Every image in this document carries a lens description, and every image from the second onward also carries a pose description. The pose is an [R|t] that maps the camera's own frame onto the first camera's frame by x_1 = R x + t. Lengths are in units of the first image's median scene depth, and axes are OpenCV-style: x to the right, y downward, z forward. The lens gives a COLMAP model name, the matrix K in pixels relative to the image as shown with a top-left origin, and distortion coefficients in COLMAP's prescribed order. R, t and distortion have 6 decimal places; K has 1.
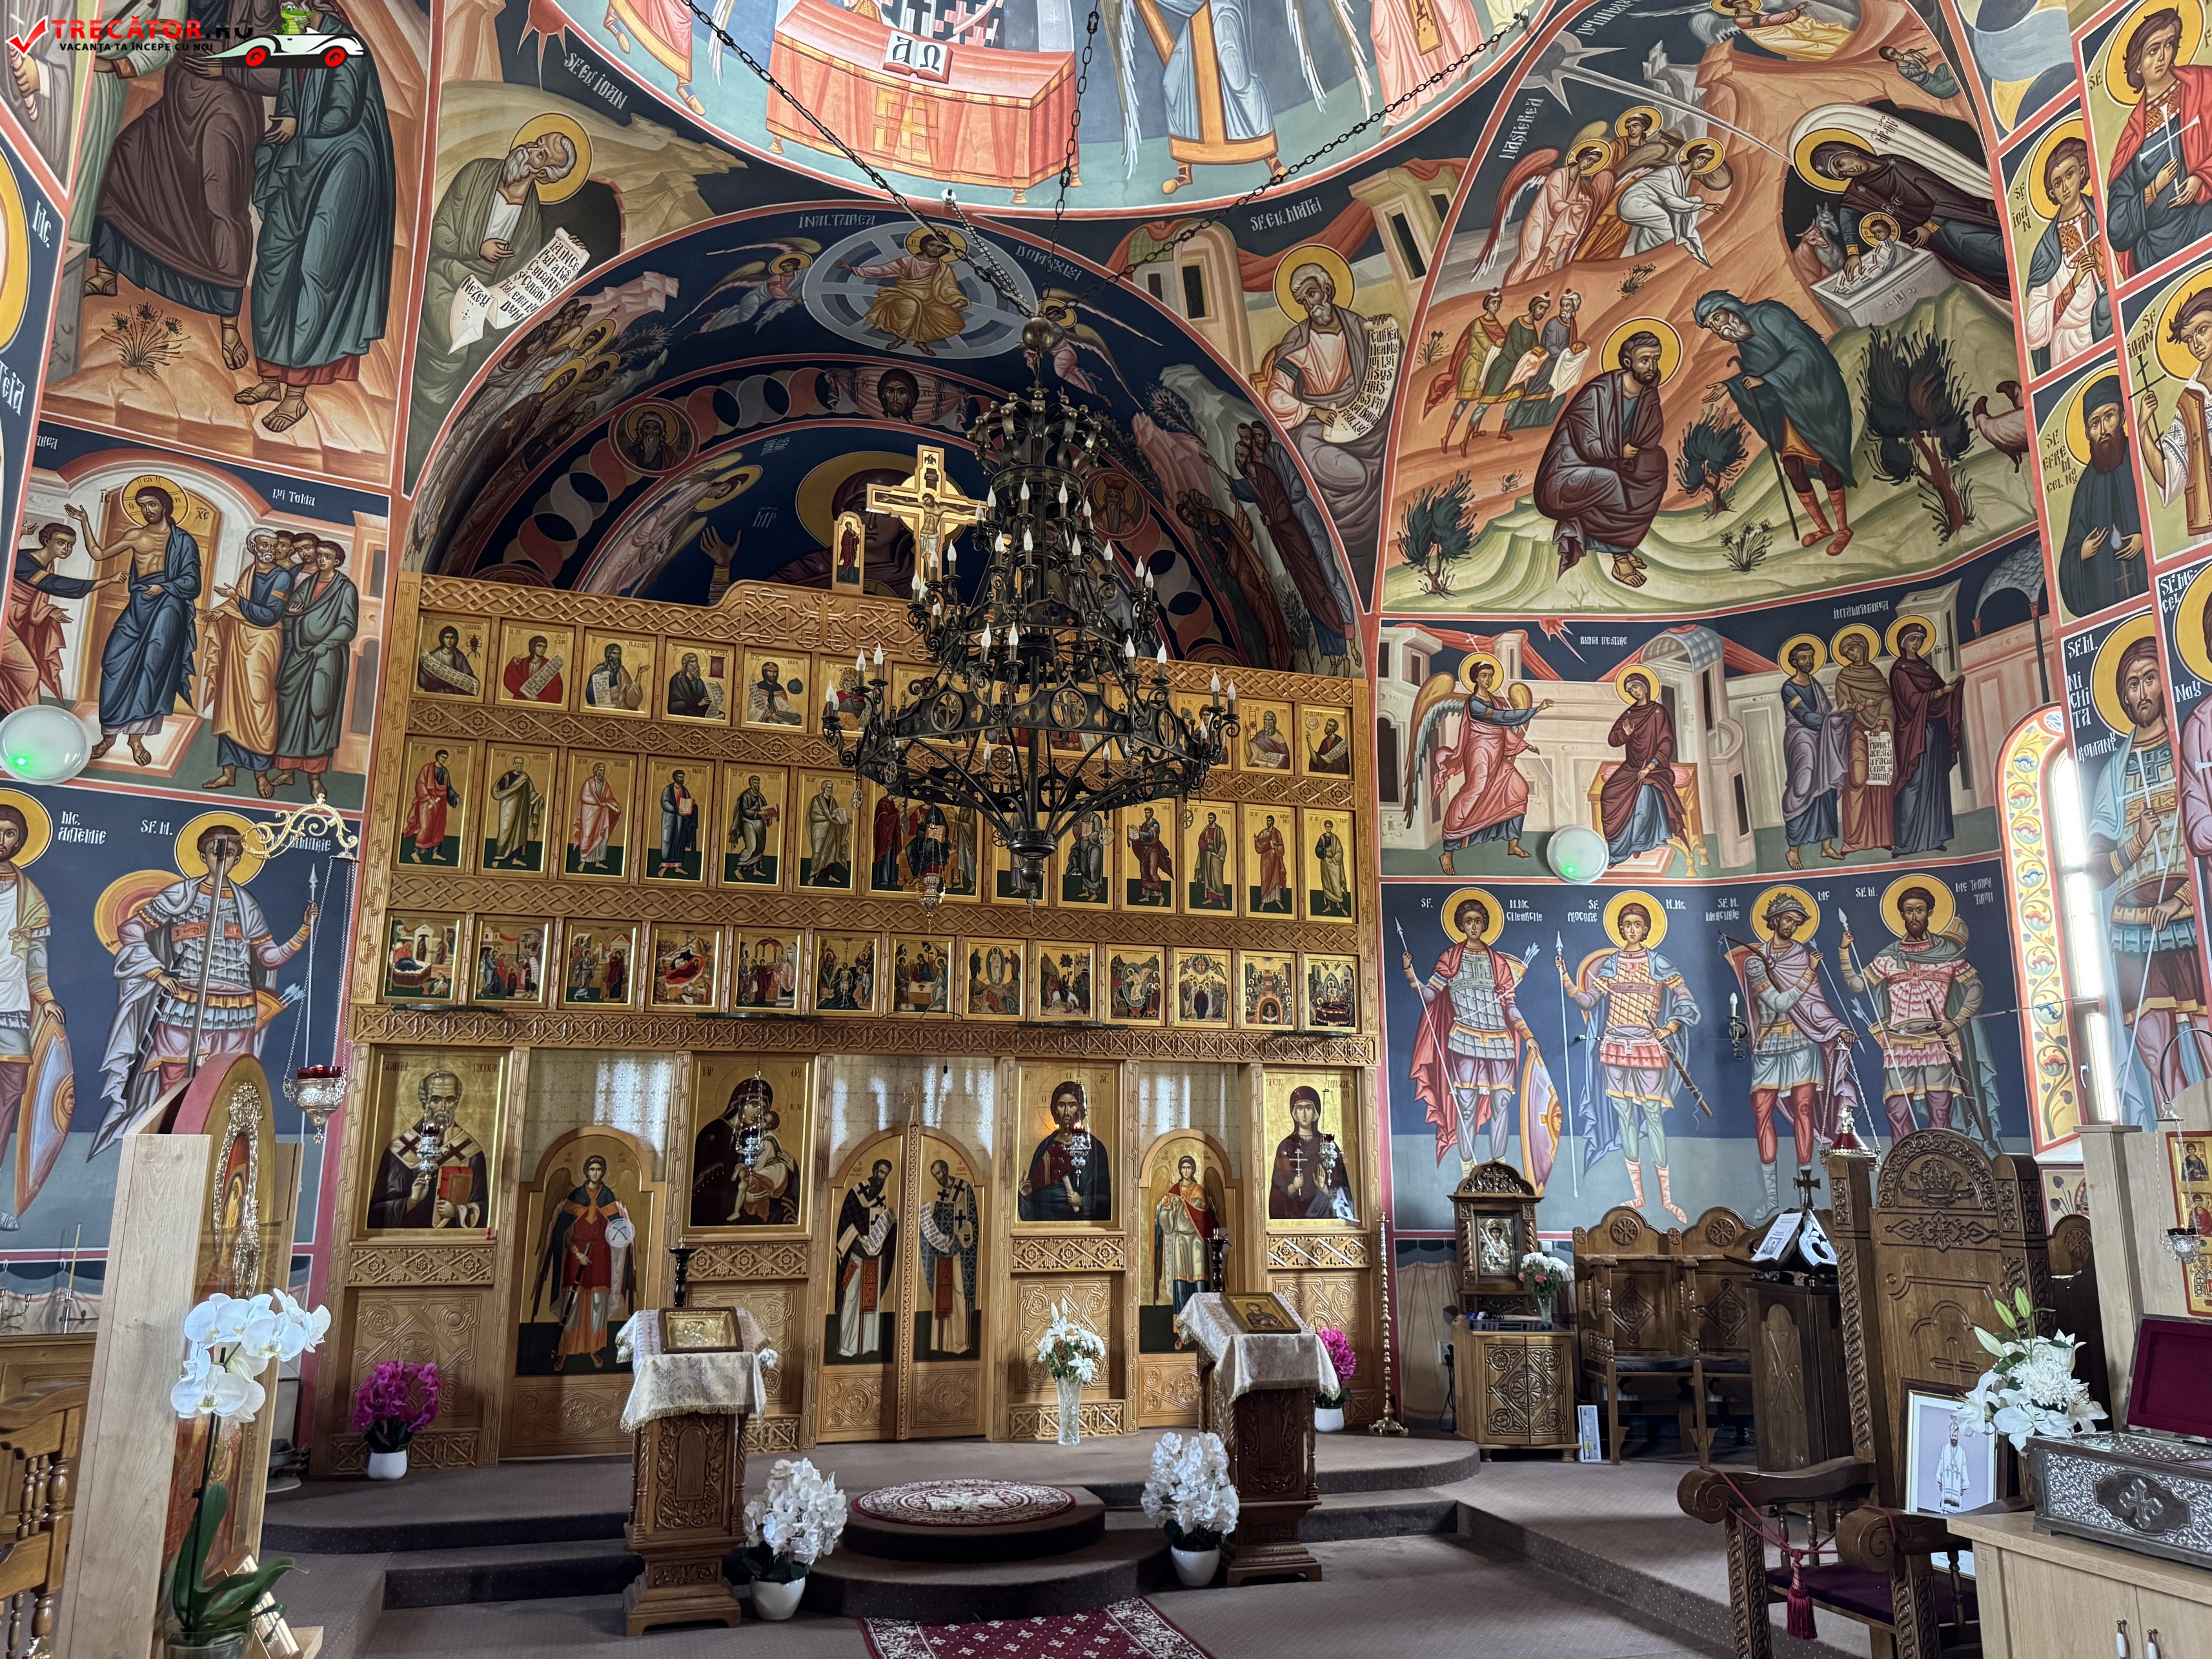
lens RADIAL K [[1559.5, 0, 1119.5], [0, 1559.5, 836.1], [0, 0, 1]] dist [0.049456, -0.074015]
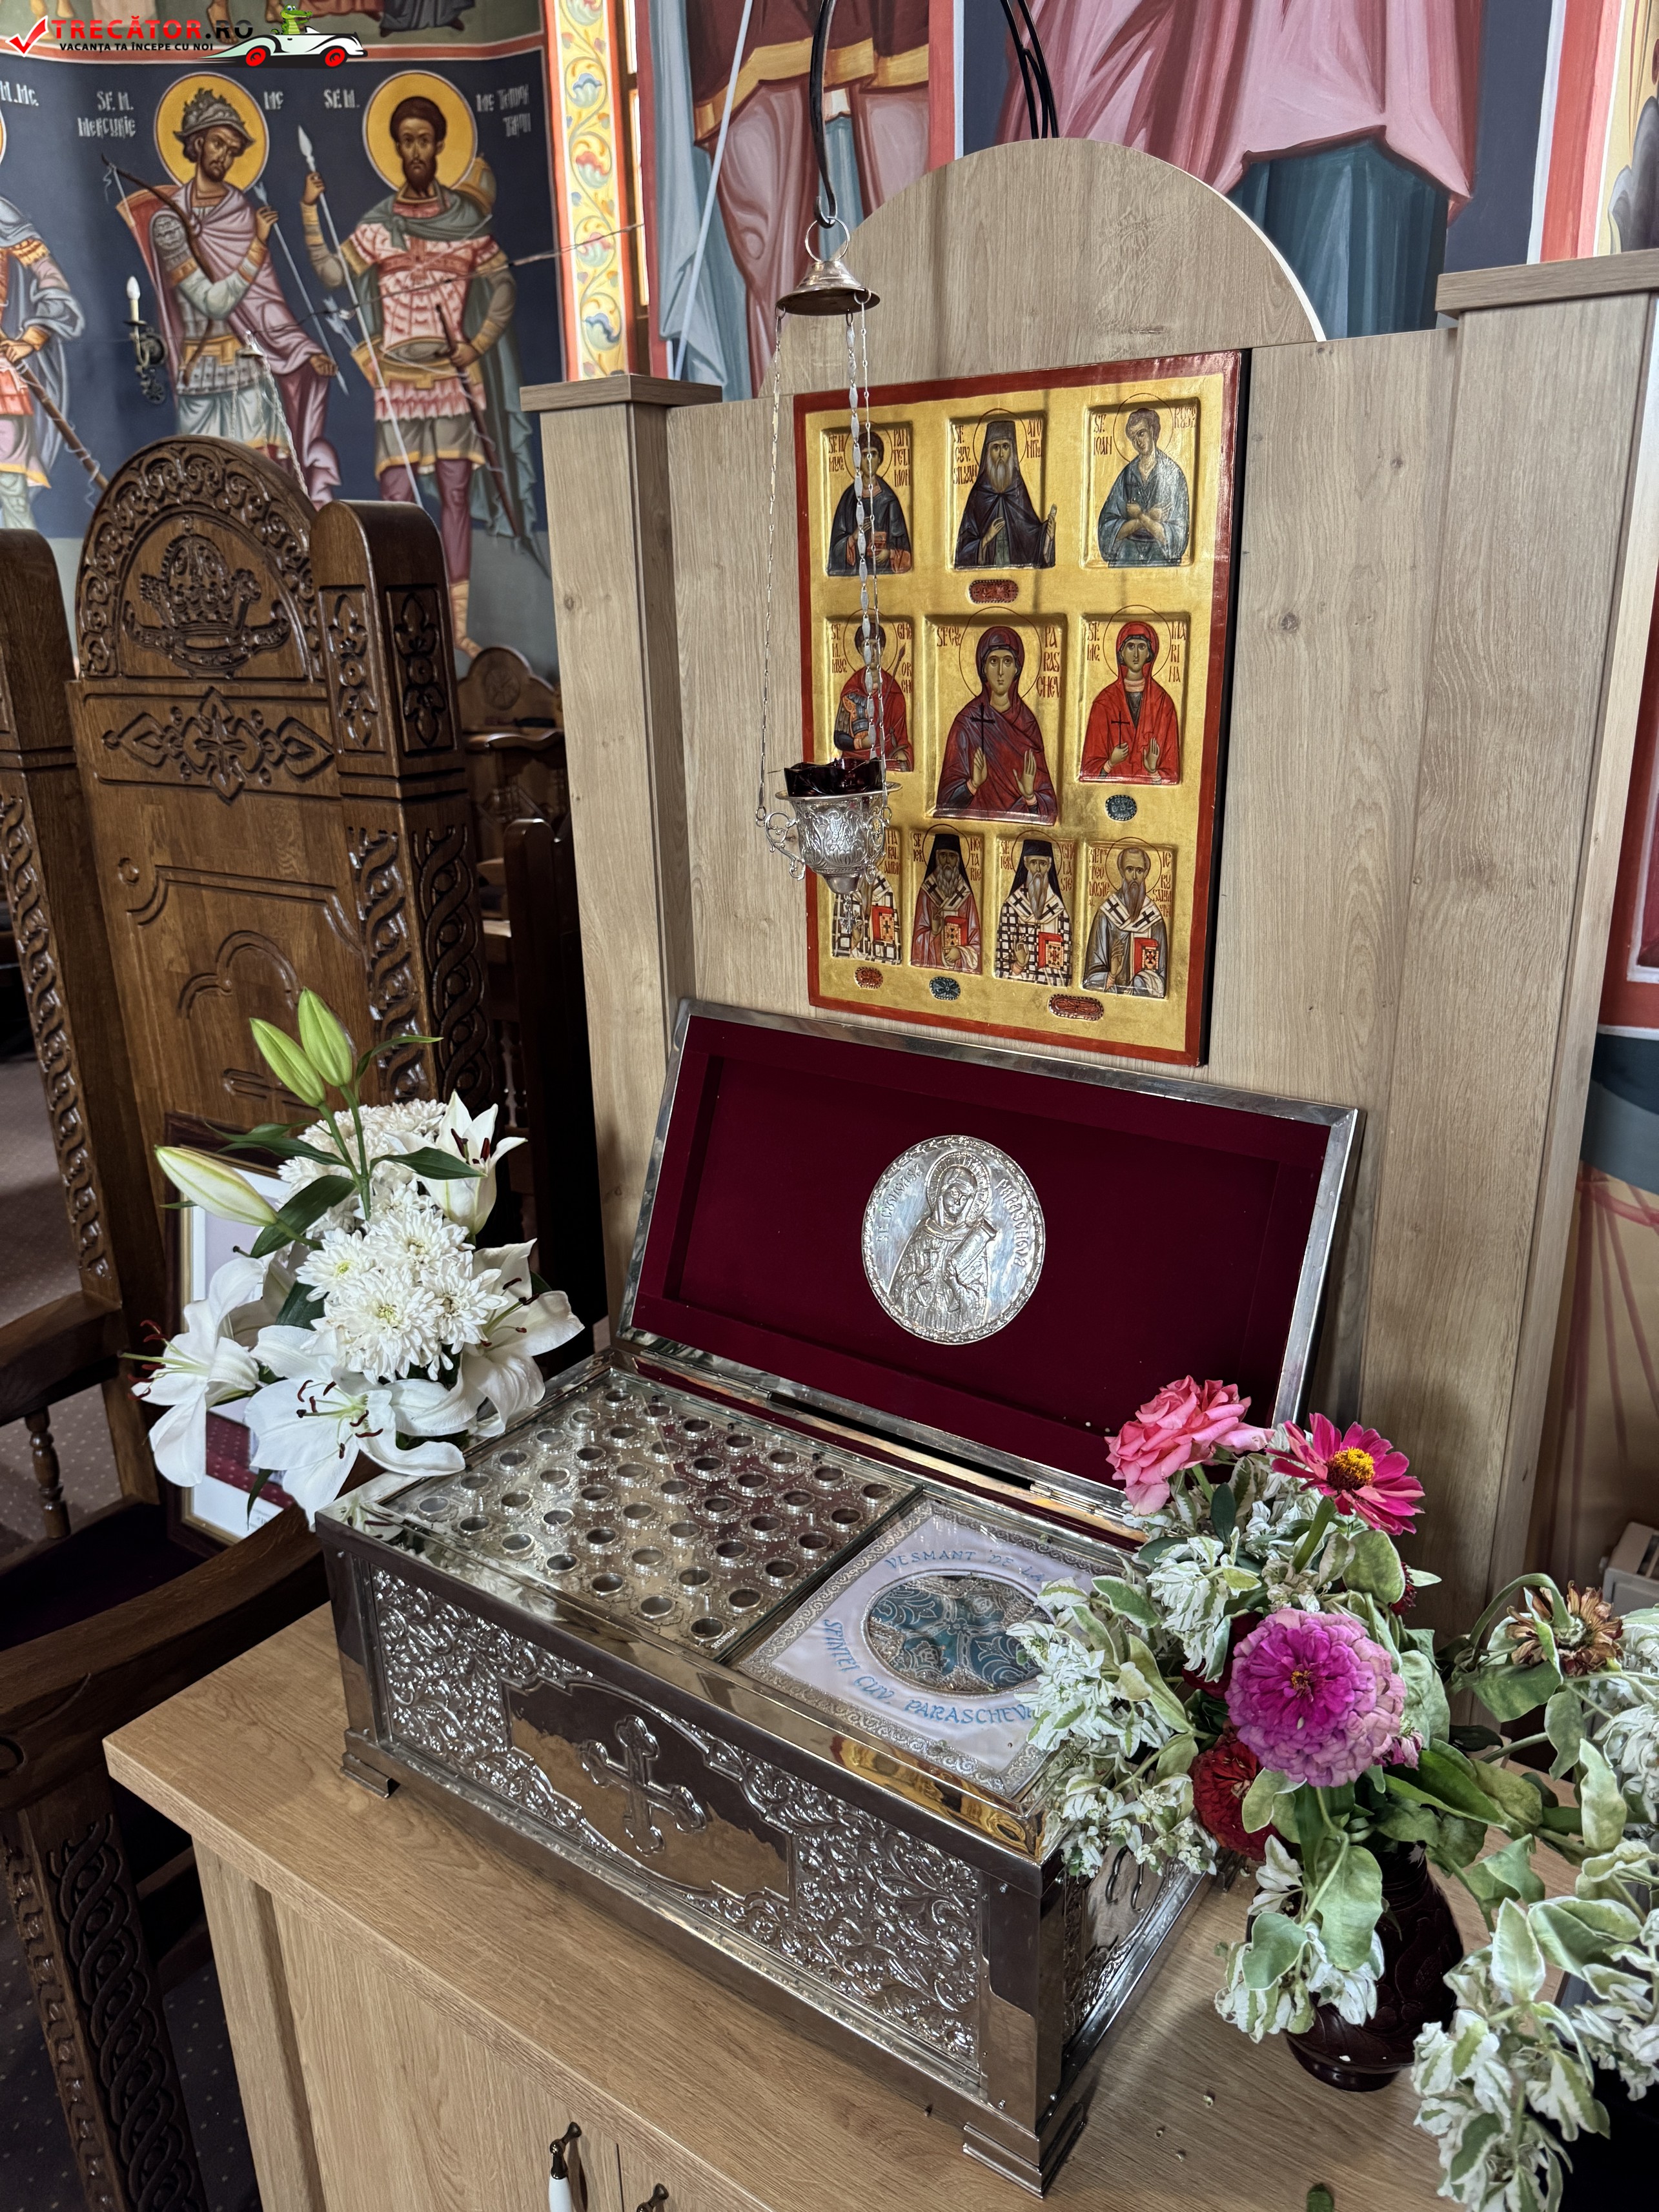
lens RADIAL K [[1559.5, 0, 832.2], [0, 1559.5, 1115.8], [0, 0, 1]] dist [0.049456, -0.074015]
pose [[0.800605, -0.212550, 0.560228, 0.215757], [-0.098647, 0.875457, 0.473121, 0.074000], [-0.591017, -0.434047, 0.679928, 0.331668]]
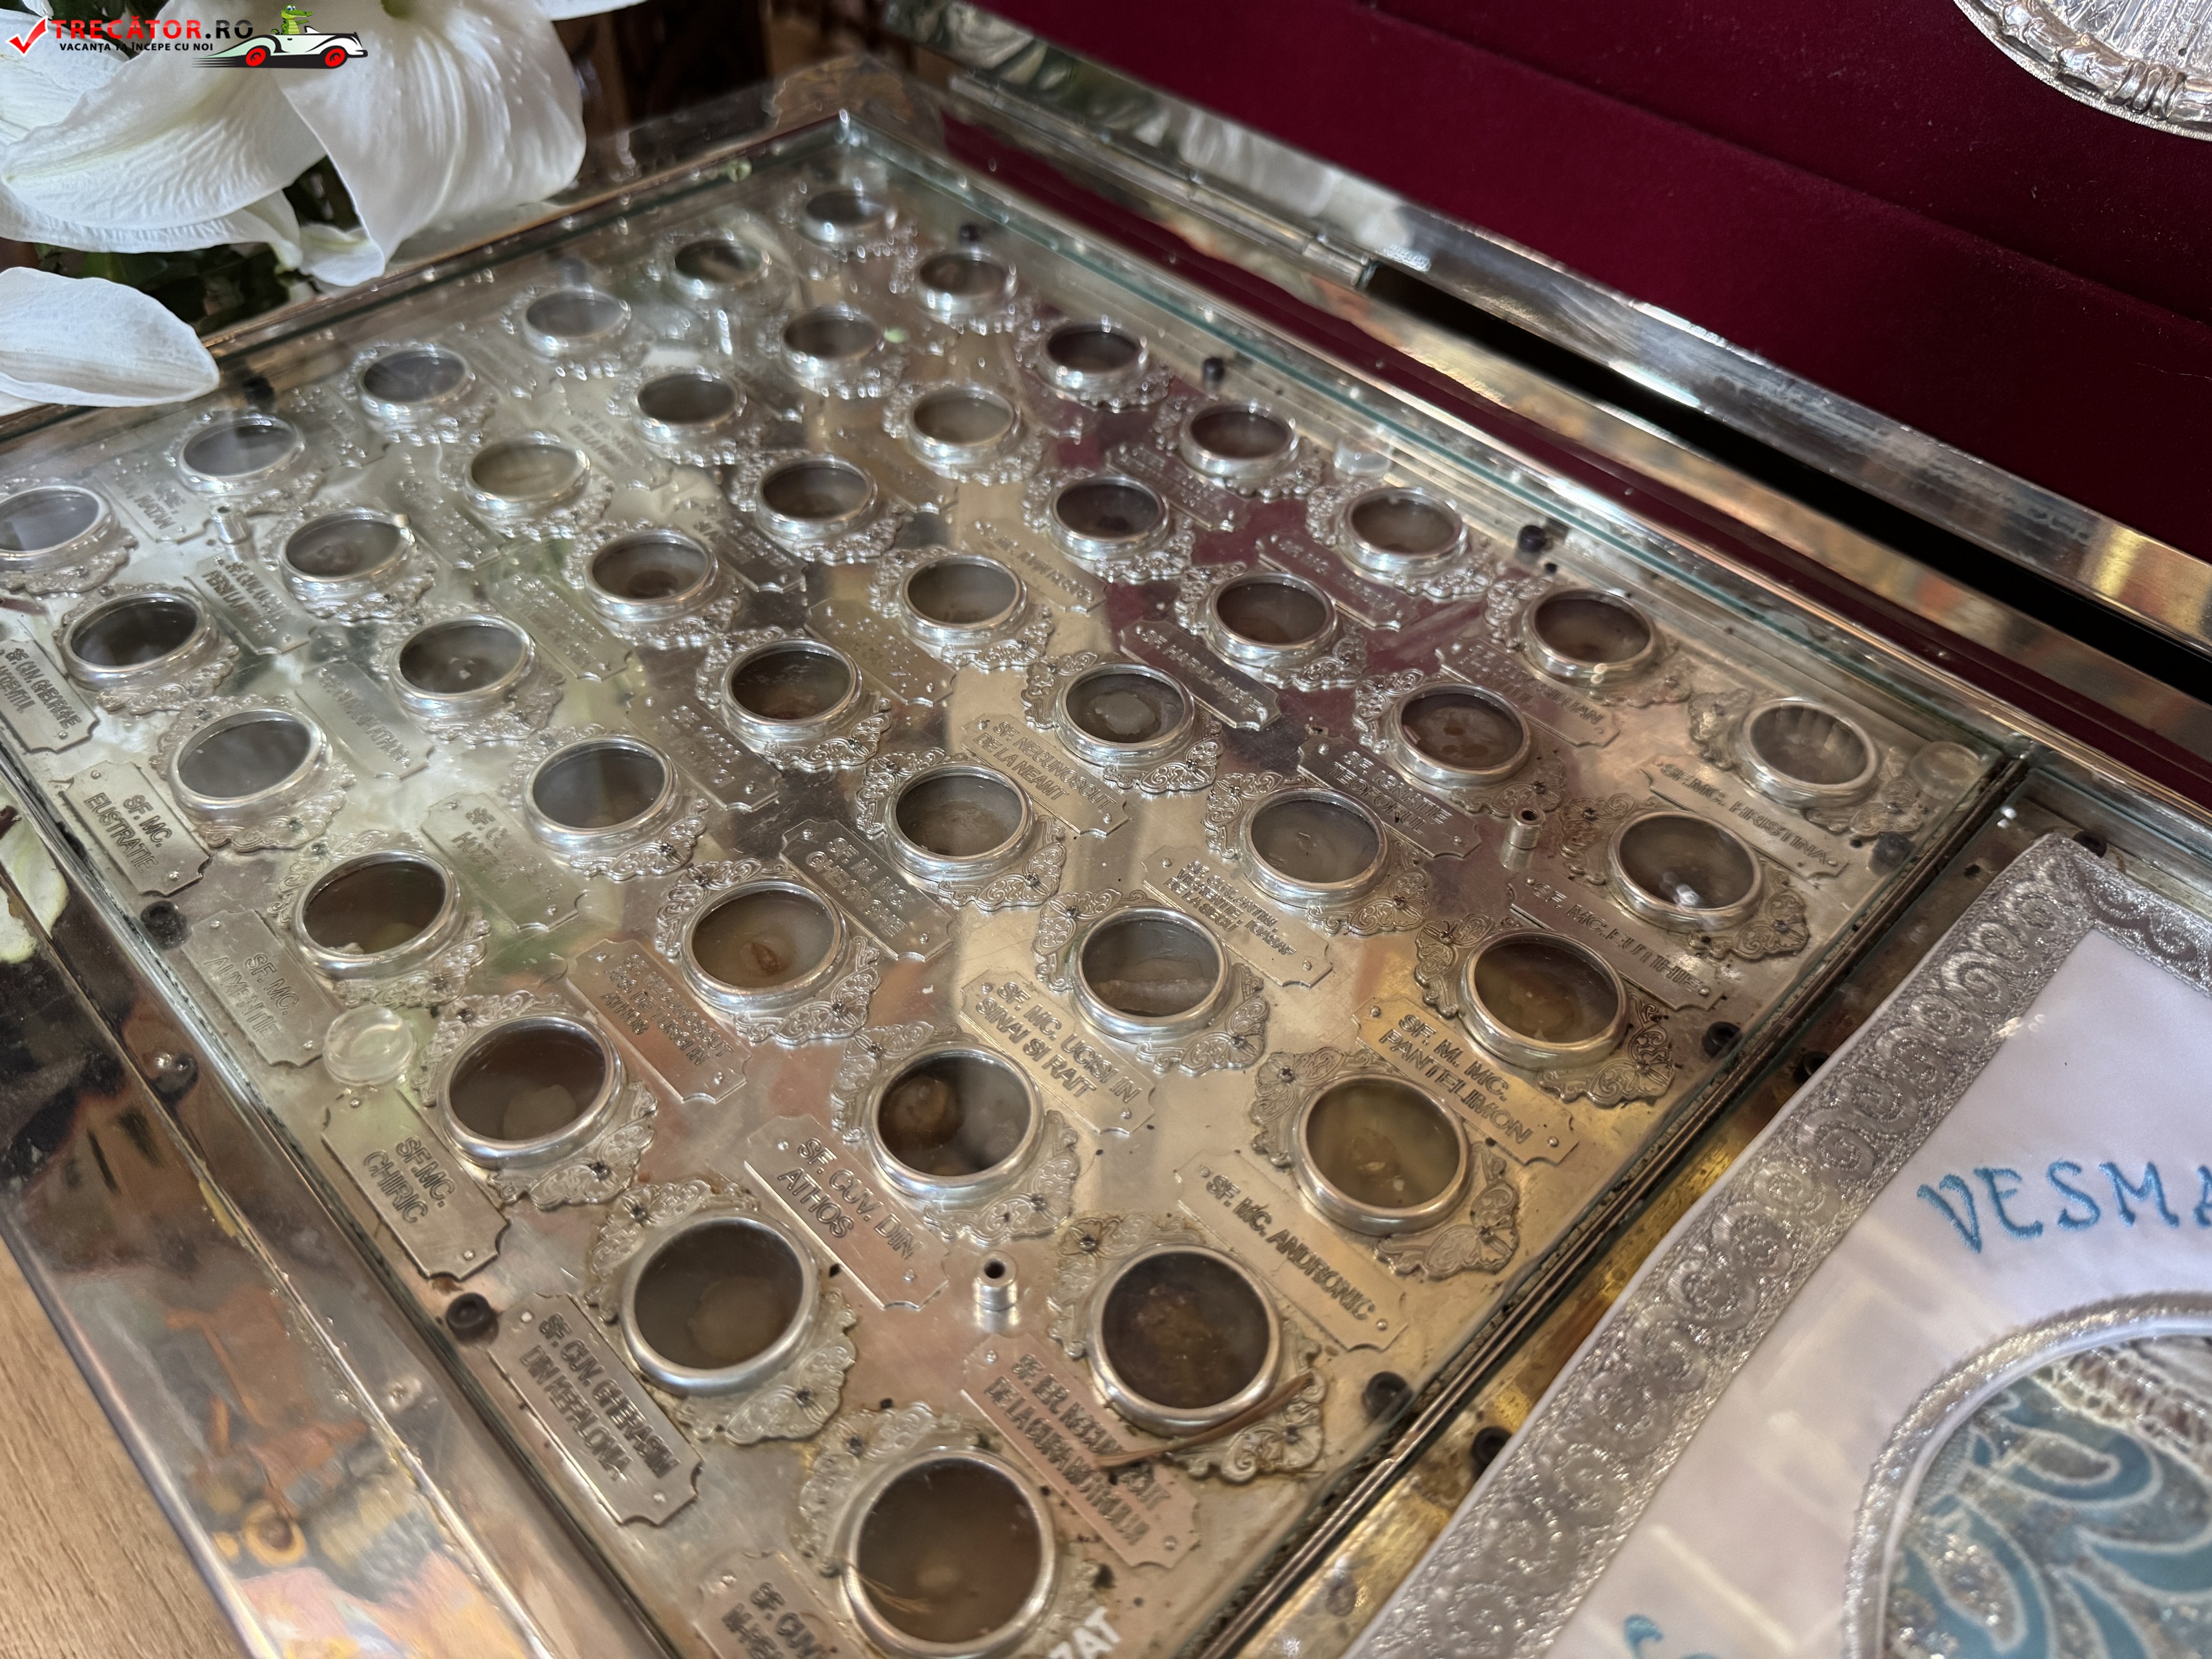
lens RADIAL K [[1559.5, 0, 1108.0], [0, 1559.5, 834.2], [0, 0, 1]] dist [0.049456, -0.074015]
pose [[0.889931, -0.322601, 0.322414, 0.256903], [-0.118507, 0.519070, 0.846476, 0.131299], [-0.440430, -0.791514, 0.423706, 0.388174]]
